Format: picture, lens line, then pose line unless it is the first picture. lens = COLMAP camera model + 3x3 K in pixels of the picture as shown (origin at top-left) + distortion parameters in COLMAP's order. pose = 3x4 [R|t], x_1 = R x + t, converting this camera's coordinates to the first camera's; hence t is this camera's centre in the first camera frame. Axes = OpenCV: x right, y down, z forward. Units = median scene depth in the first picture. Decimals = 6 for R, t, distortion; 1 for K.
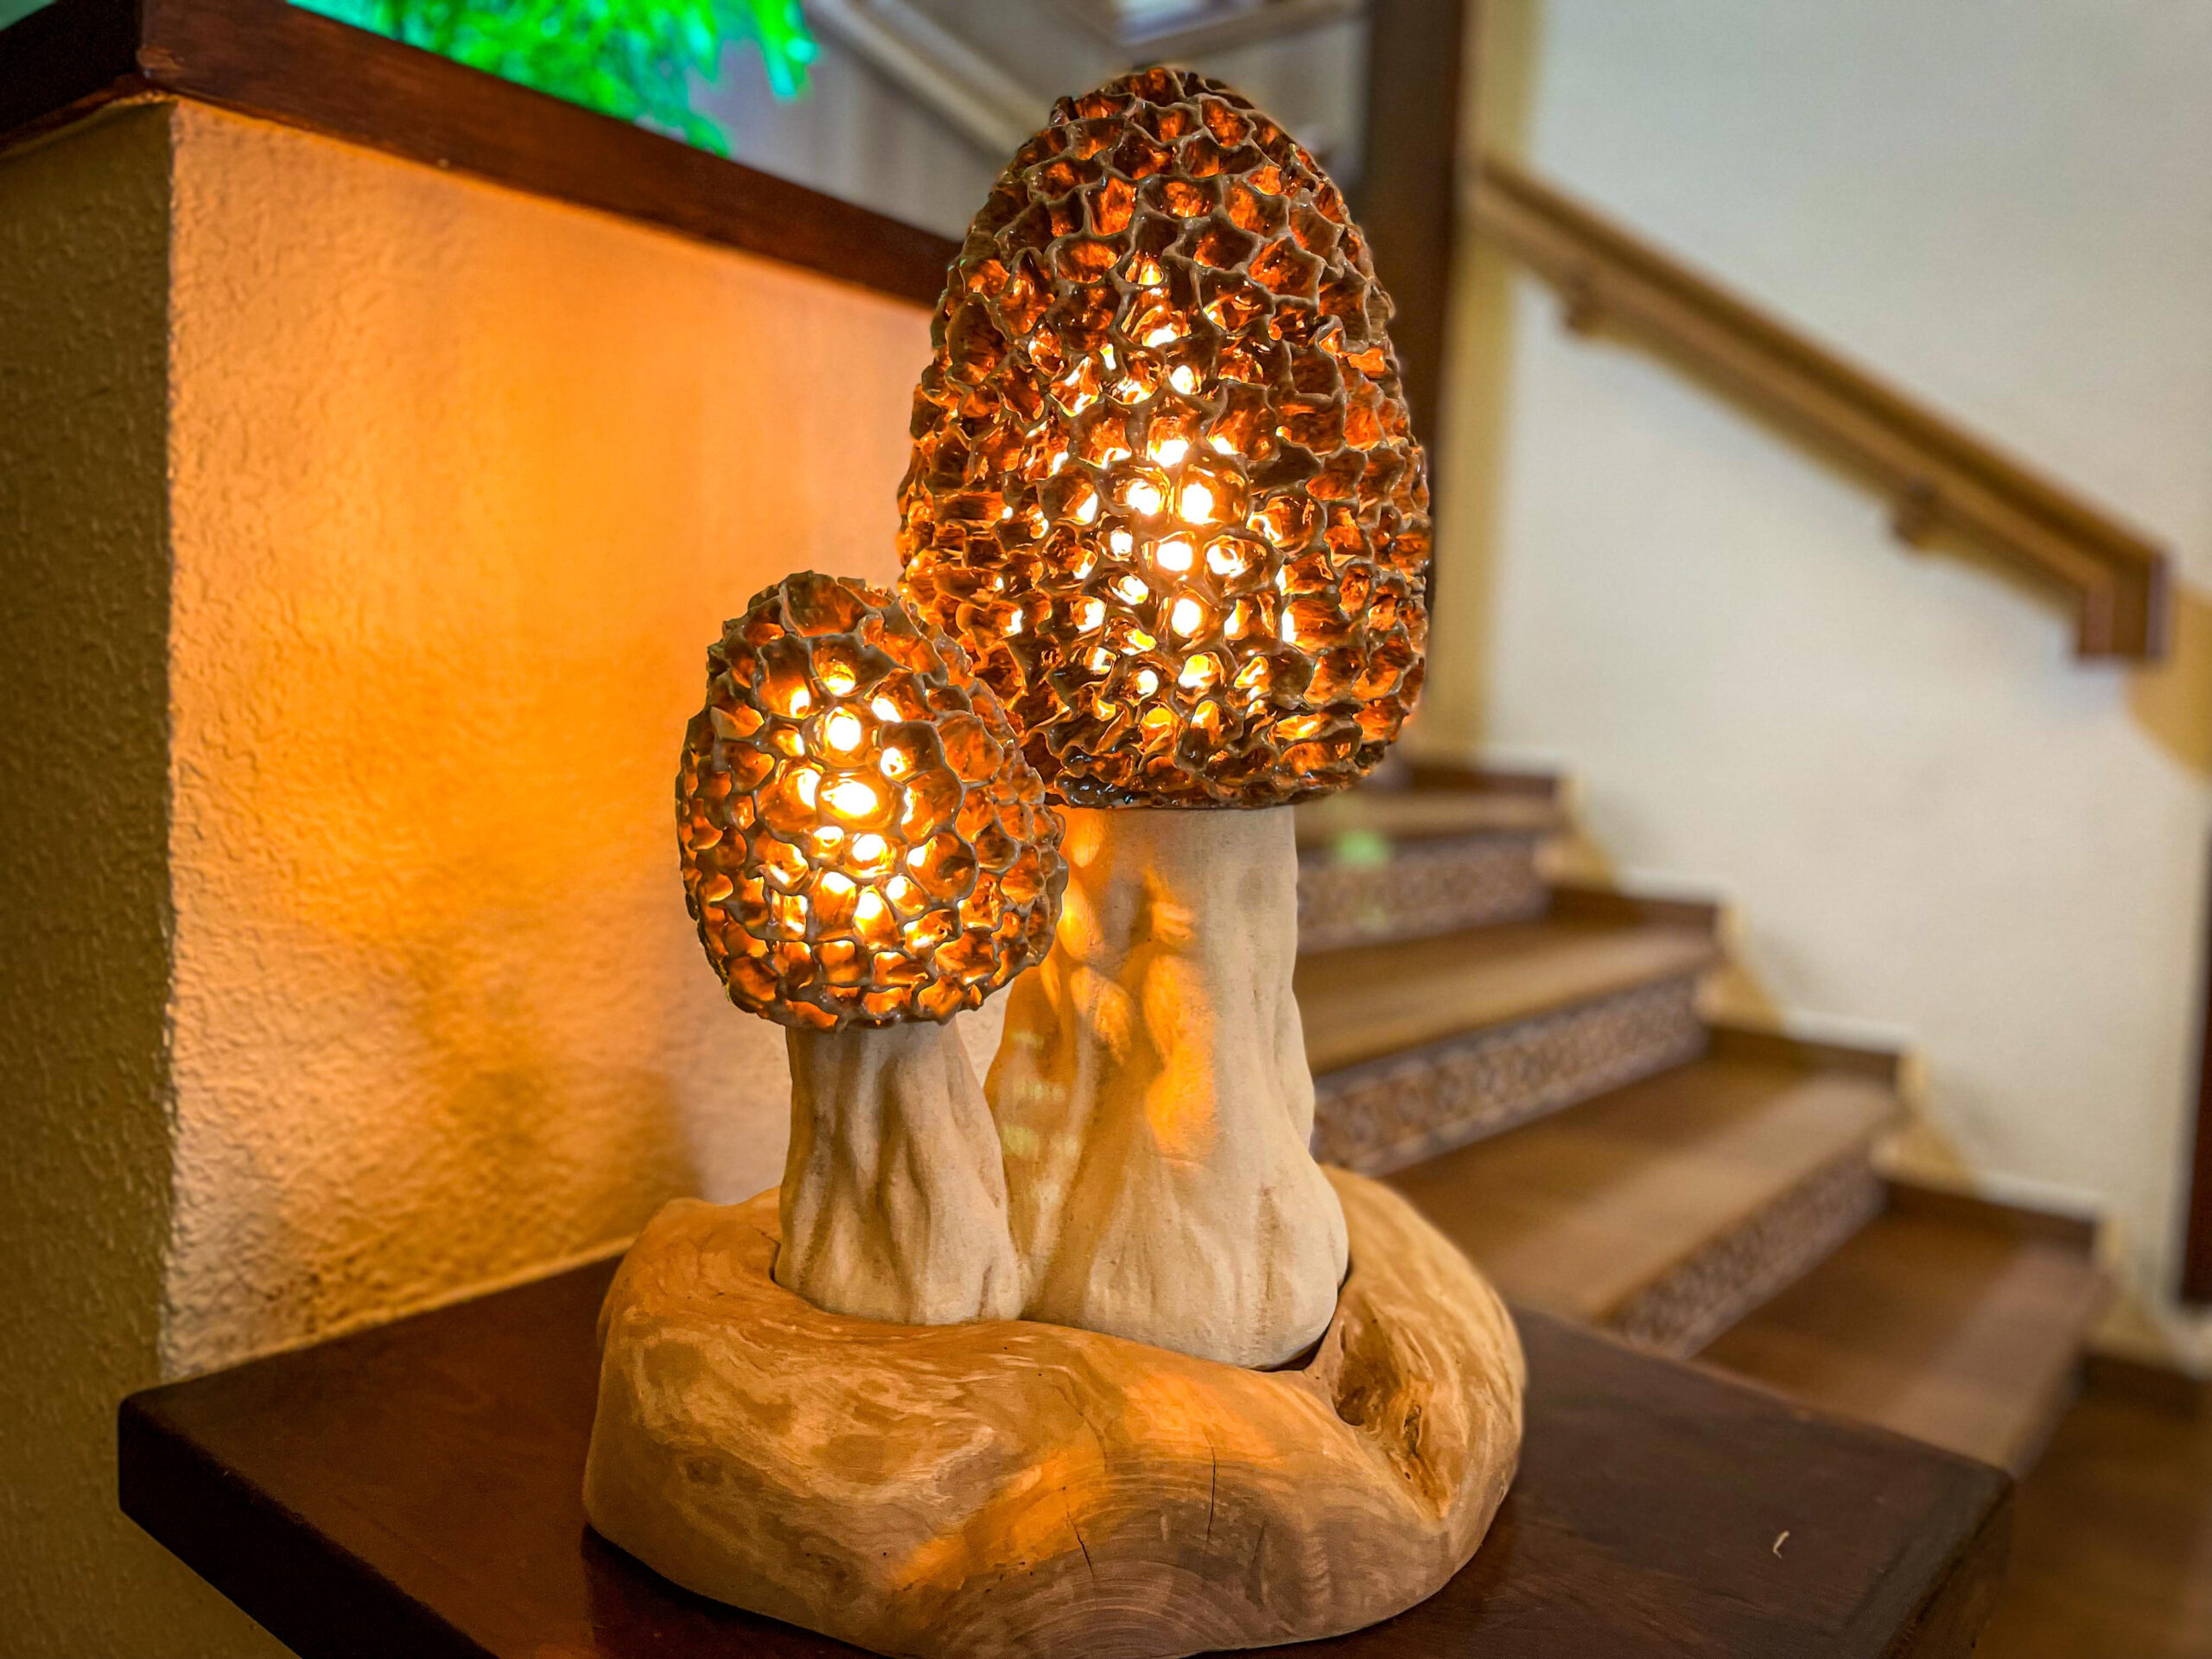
lens RADIAL K [[1701.7, 0, 1095.4], [0, 1701.7, 830.8], [0, 0, 1]] dist [0.030793, -0.039624]
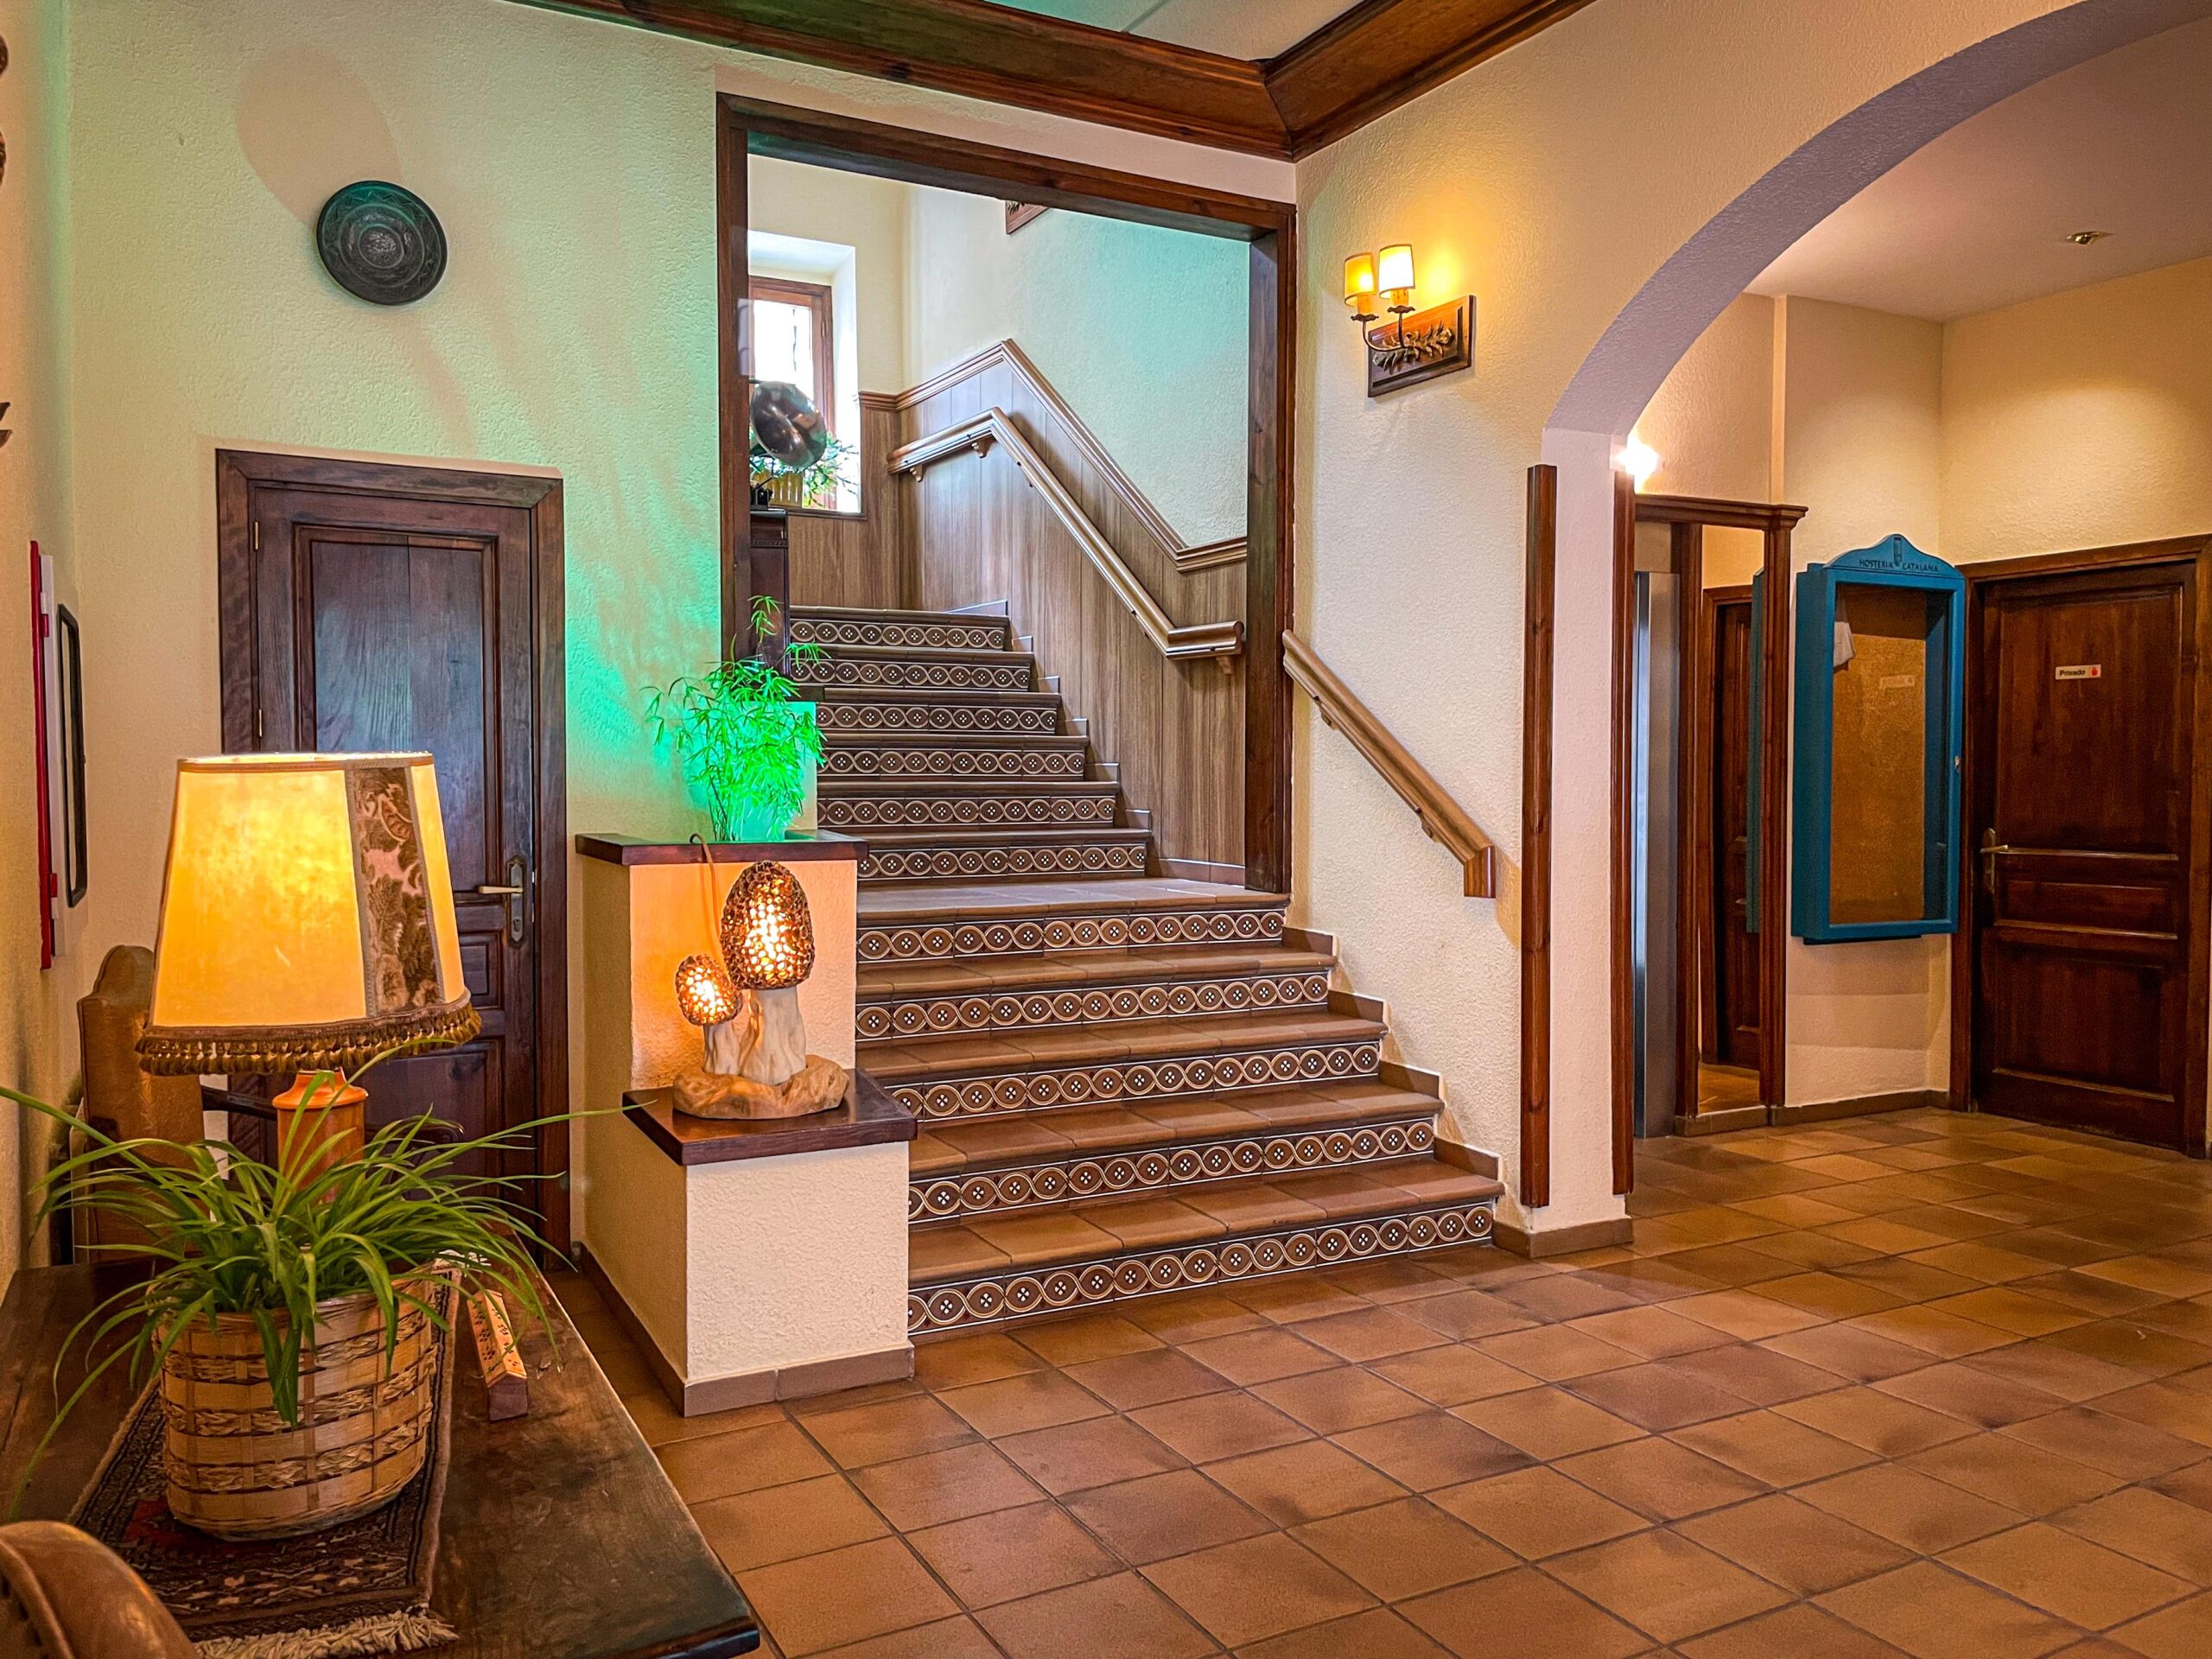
lens RADIAL K [[1701.7, 0, 1117.5], [0, 1701.7, 830.8], [0, 0, 1]] dist [0.030793, -0.039624]
pose [[0.907074, -0.033429, -0.419642, 1.060408], [0.011941, 0.998484, -0.053729, -0.065925], [0.420802, 0.043726, 0.906098, -1.107282]]
